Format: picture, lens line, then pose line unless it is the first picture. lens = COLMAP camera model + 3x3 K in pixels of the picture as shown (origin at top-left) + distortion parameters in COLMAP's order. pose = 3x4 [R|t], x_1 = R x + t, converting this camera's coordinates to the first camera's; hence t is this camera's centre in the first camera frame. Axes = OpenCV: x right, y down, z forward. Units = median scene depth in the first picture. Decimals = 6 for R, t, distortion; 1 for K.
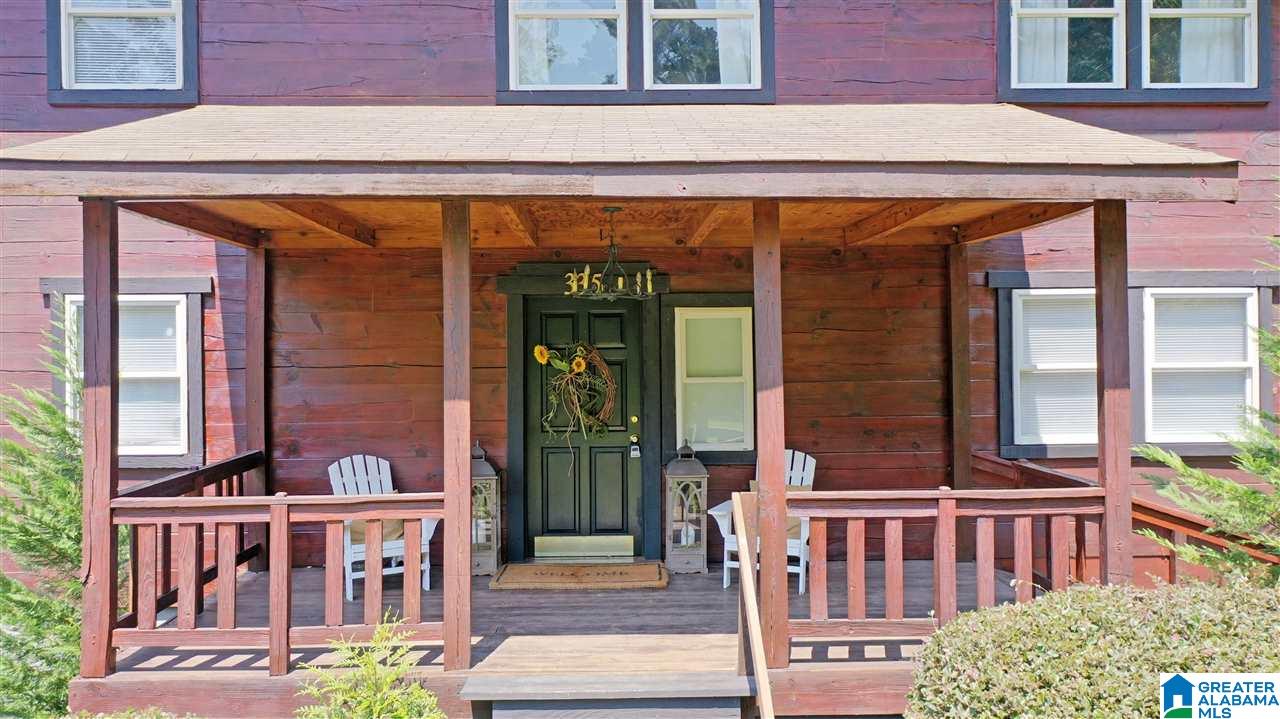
lens RADIAL K [[1015.1, 0, 640.0], [0, 1015.1, 359.5], [0, 0, 1]] dist [0.004792, -0.000772]
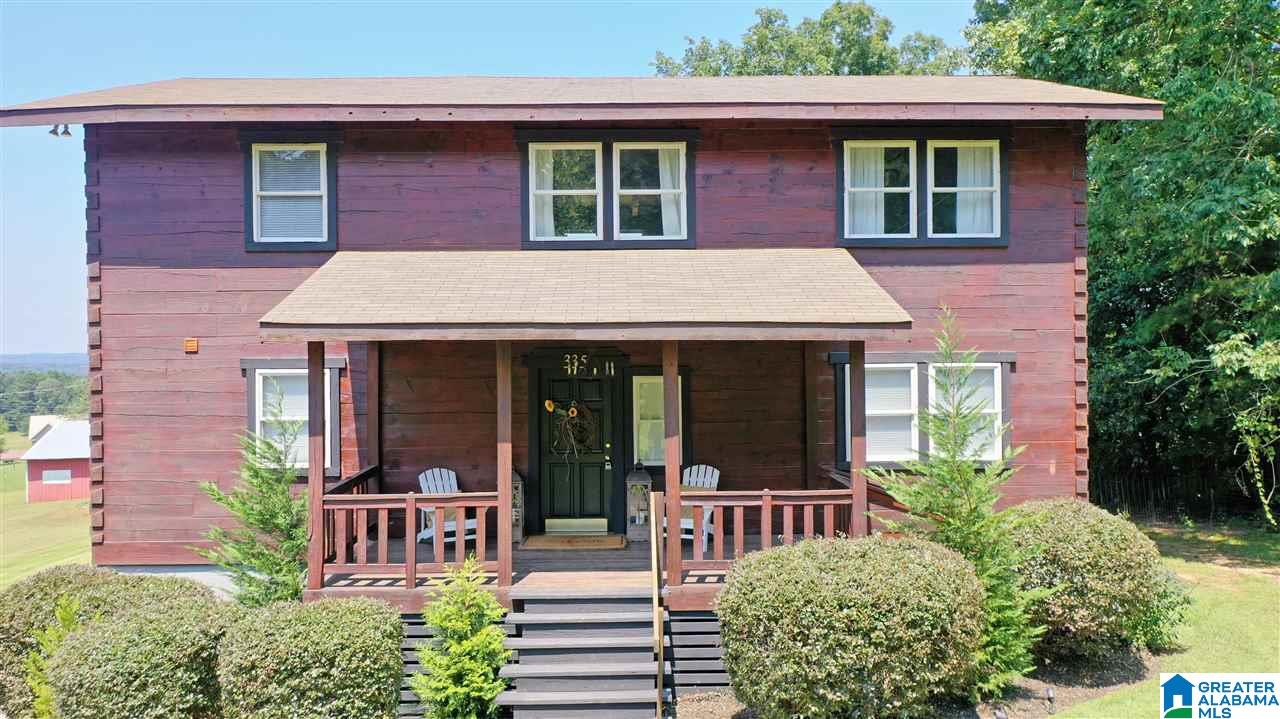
lens RADIAL K [[1015.1, 0, 640.0], [0, 1015.1, 359.5], [0, 0, 1]] dist [0.004792, -0.000772]
pose [[0.999972, -0.000248, -0.007439, 0.058281], [0.000275, 0.999994, 0.003555, -0.084063], [0.007438, -0.003557, 0.999966, -0.608639]]
